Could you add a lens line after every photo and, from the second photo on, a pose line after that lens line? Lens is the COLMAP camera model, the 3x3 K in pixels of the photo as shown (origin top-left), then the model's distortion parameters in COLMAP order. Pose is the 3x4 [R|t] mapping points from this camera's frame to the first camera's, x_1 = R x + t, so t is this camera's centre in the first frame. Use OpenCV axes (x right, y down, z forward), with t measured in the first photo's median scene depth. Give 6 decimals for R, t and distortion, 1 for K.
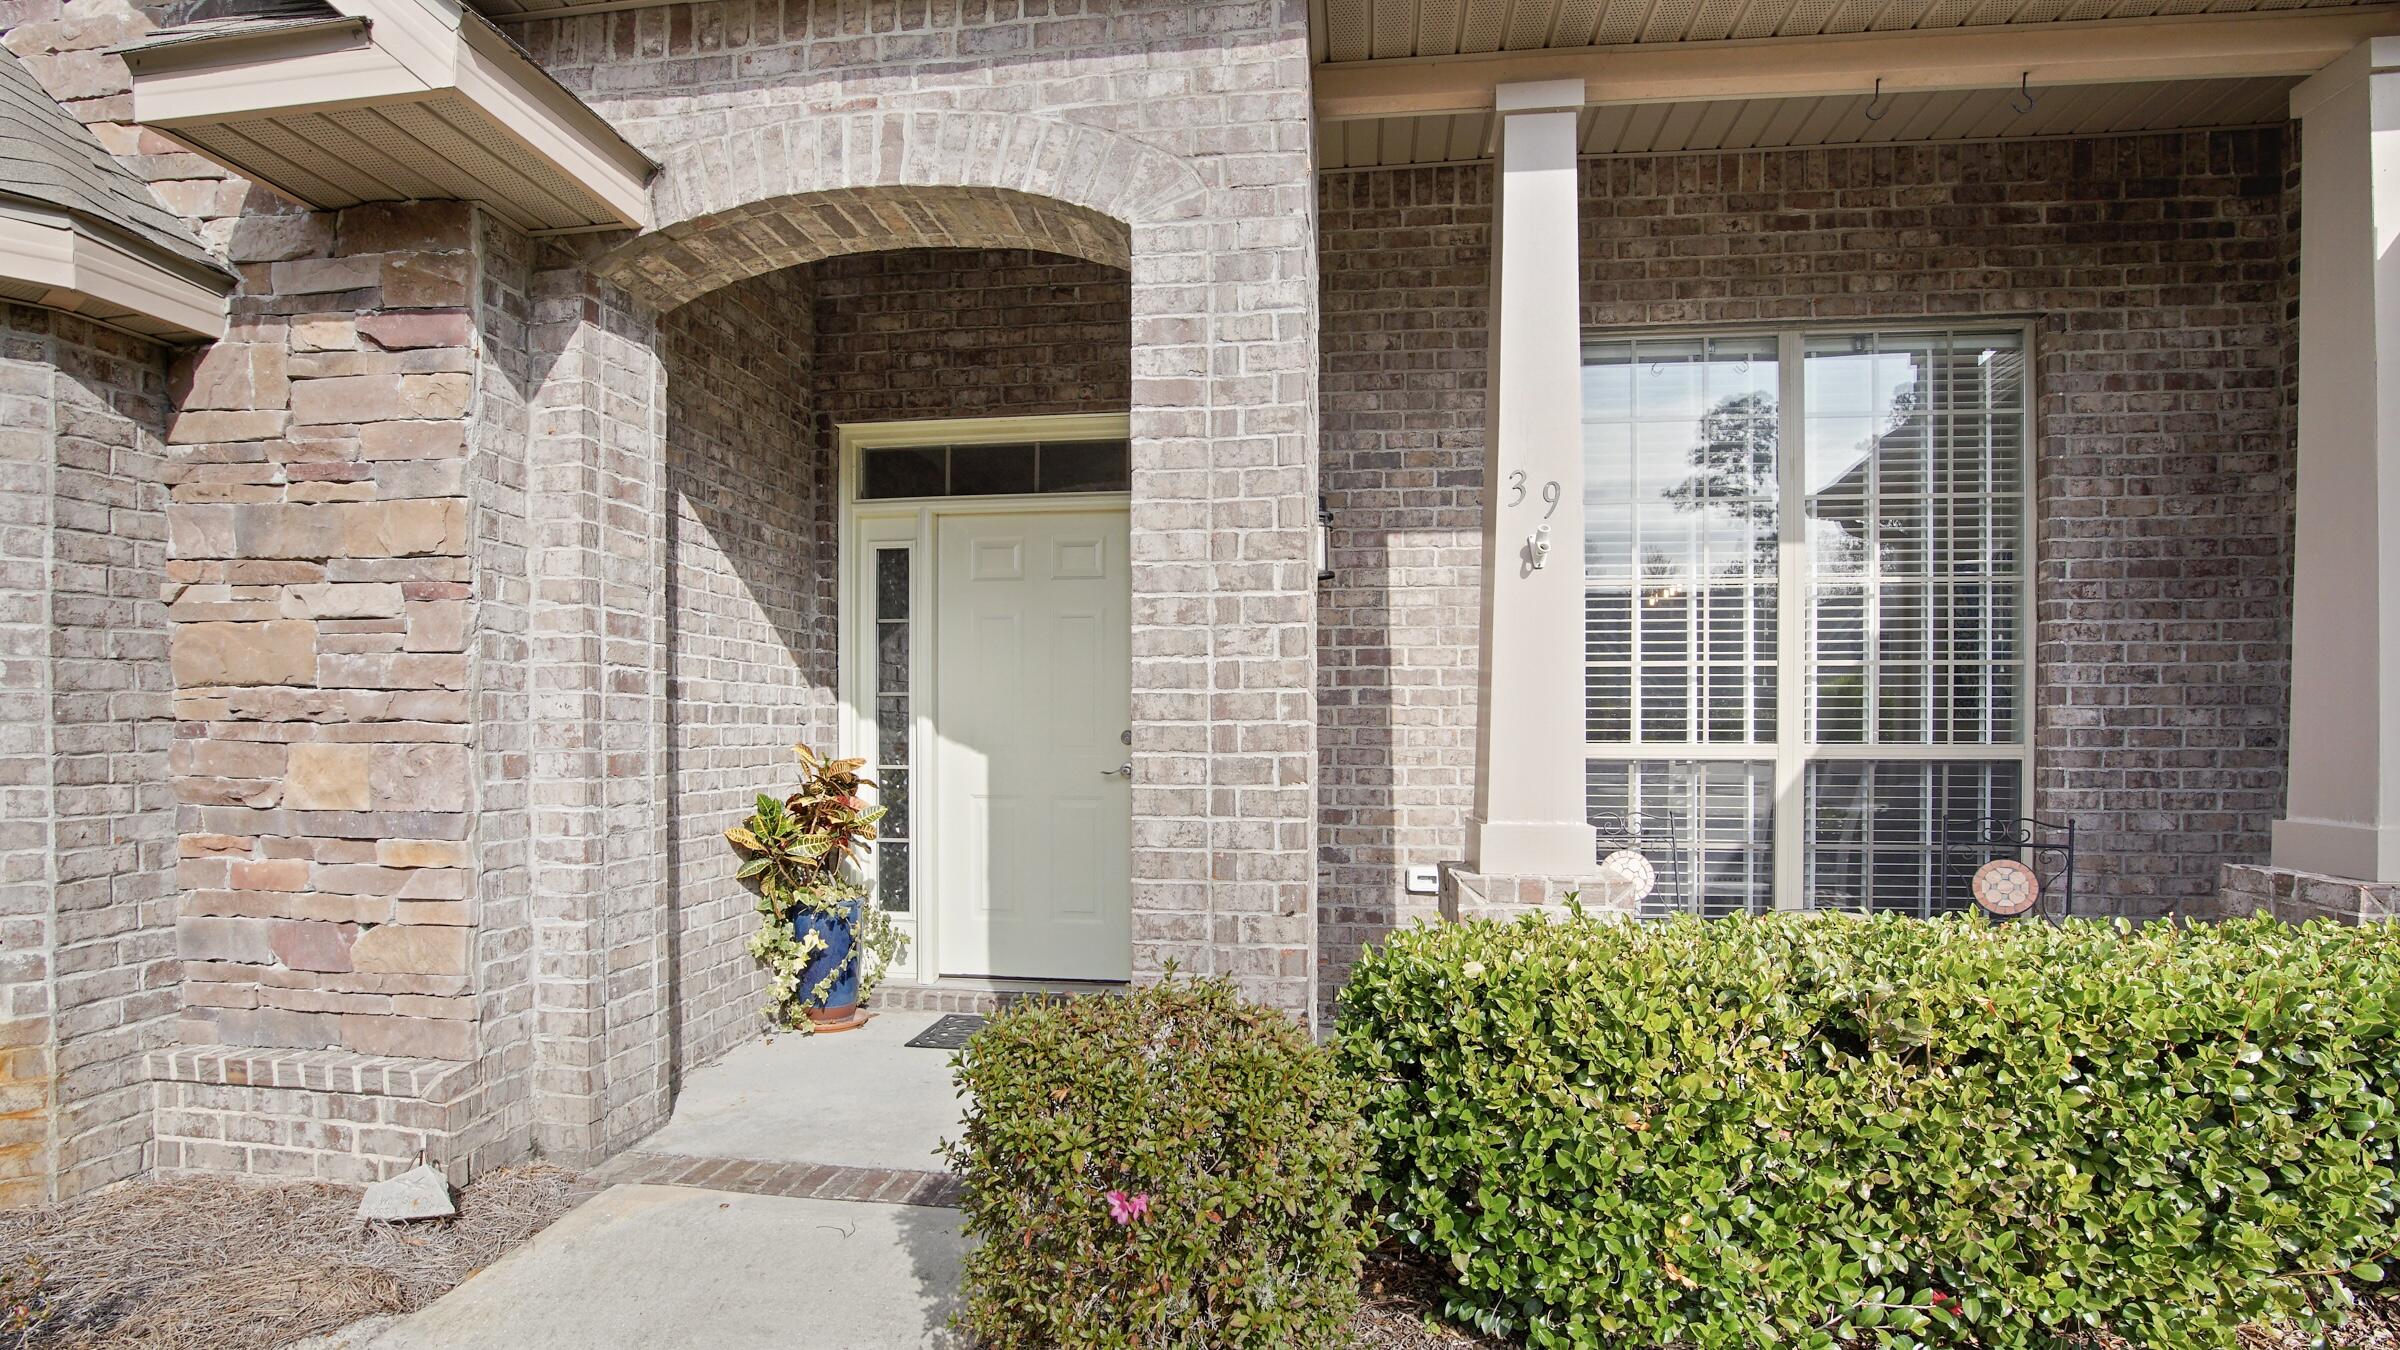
lens RADIAL K [[1106.4, 0, 1205.9], [0, 1106.4, 765.6], [0, 0, 1]] dist [-0.019870, -0.000367]
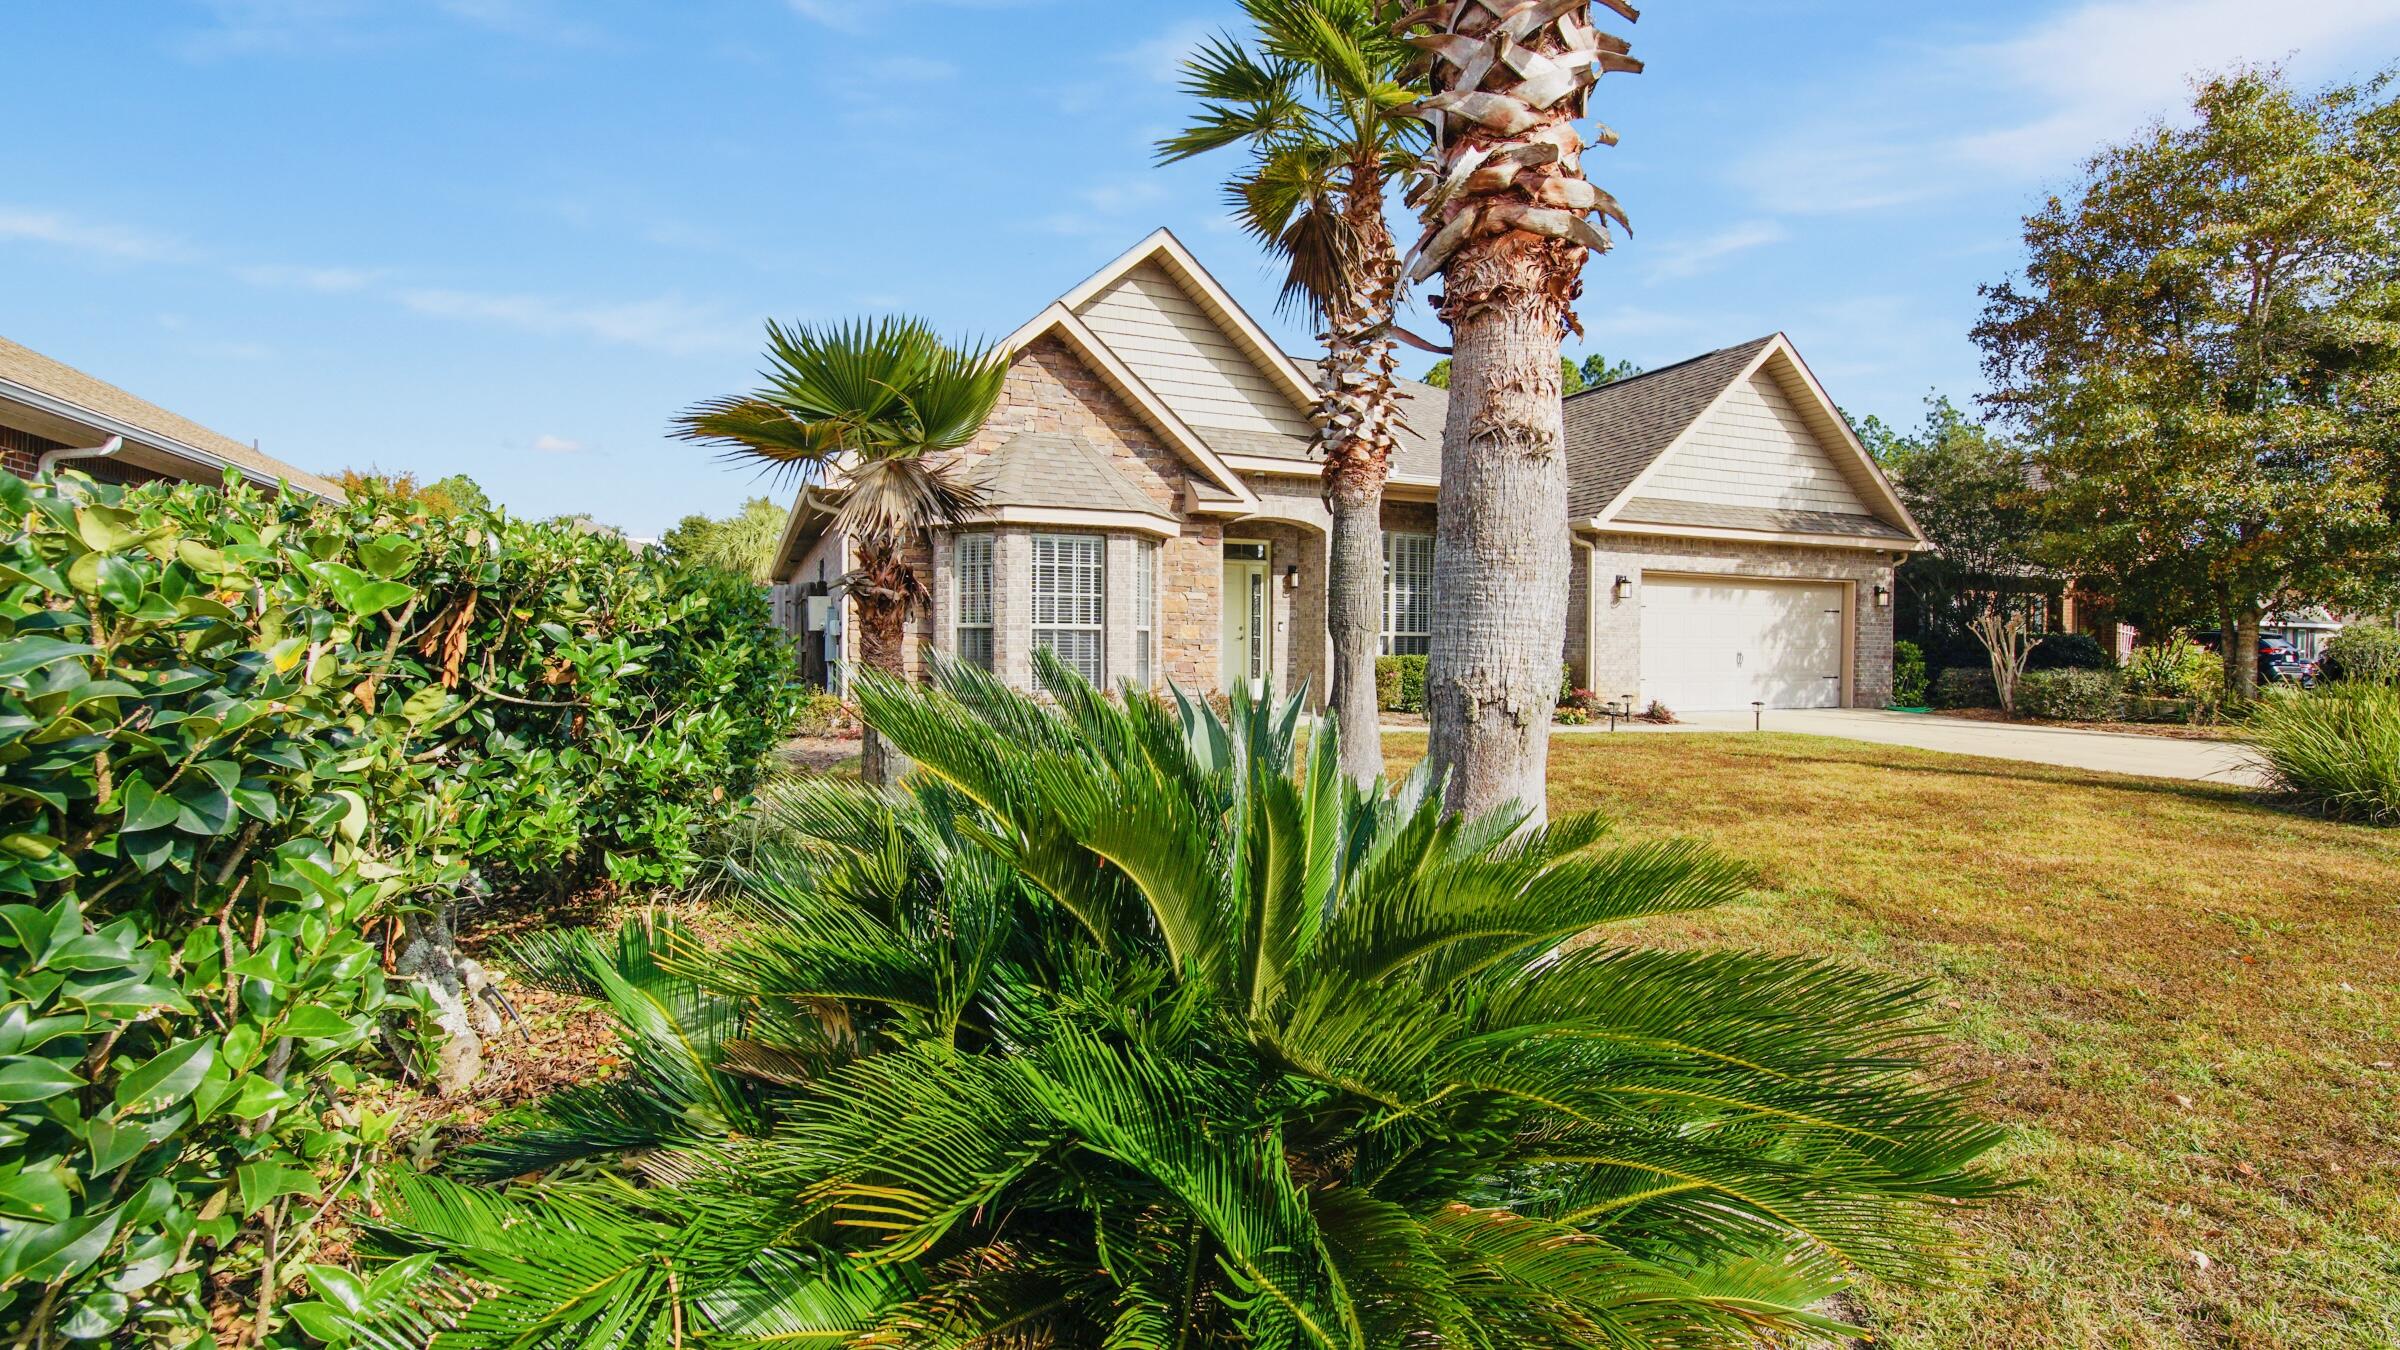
lens RADIAL K [[1088.9, 0, 1188.8], [0, 1088.9, 665.2], [0, 0, 1]] dist [0.001266, -0.000151]
pose [[0.865938, 0.003256, 0.500141, -2.895850], [-0.005250, 0.999983, 0.002580, 0.133118], [-0.500124, -0.004860, 0.865940, -2.873288]]
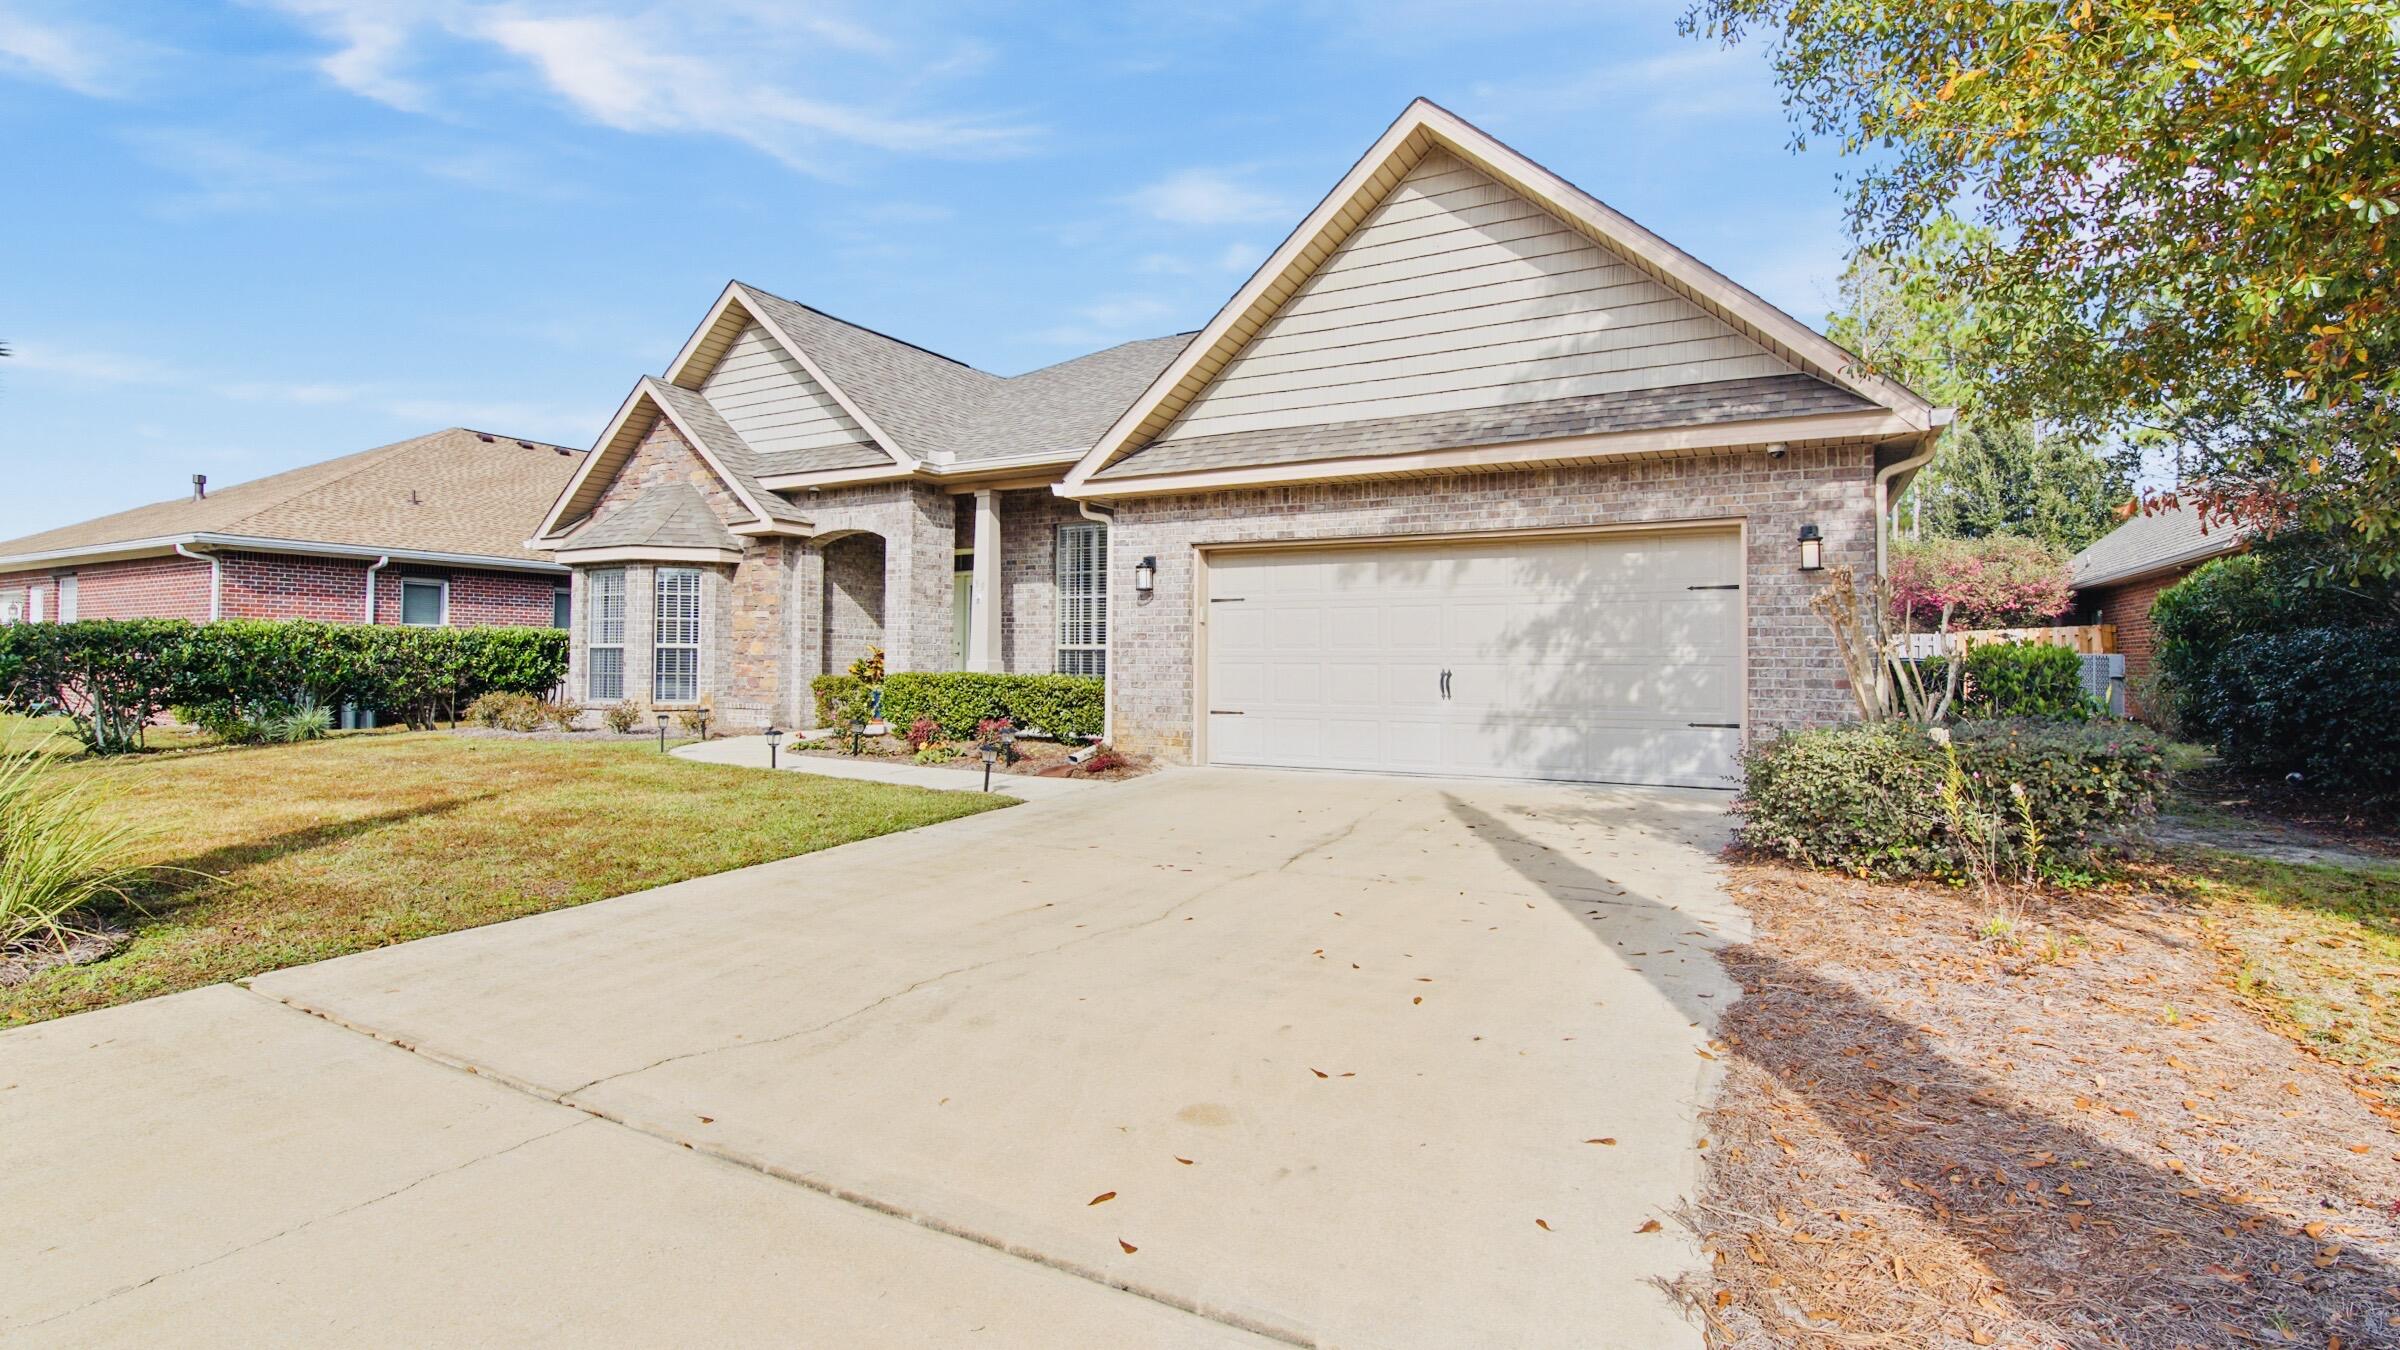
lens RADIAL K [[1088.9, 0, 1188.8], [0, 1088.9, 665.2], [0, 0, 1]] dist [0.001266, -0.000151]
pose [[0.927643, 0.011960, -0.373275, 2.657604], [-0.017426, 0.999785, -0.011273, 0.098634], [0.373060, 0.016962, 0.927652, -2.657485]]
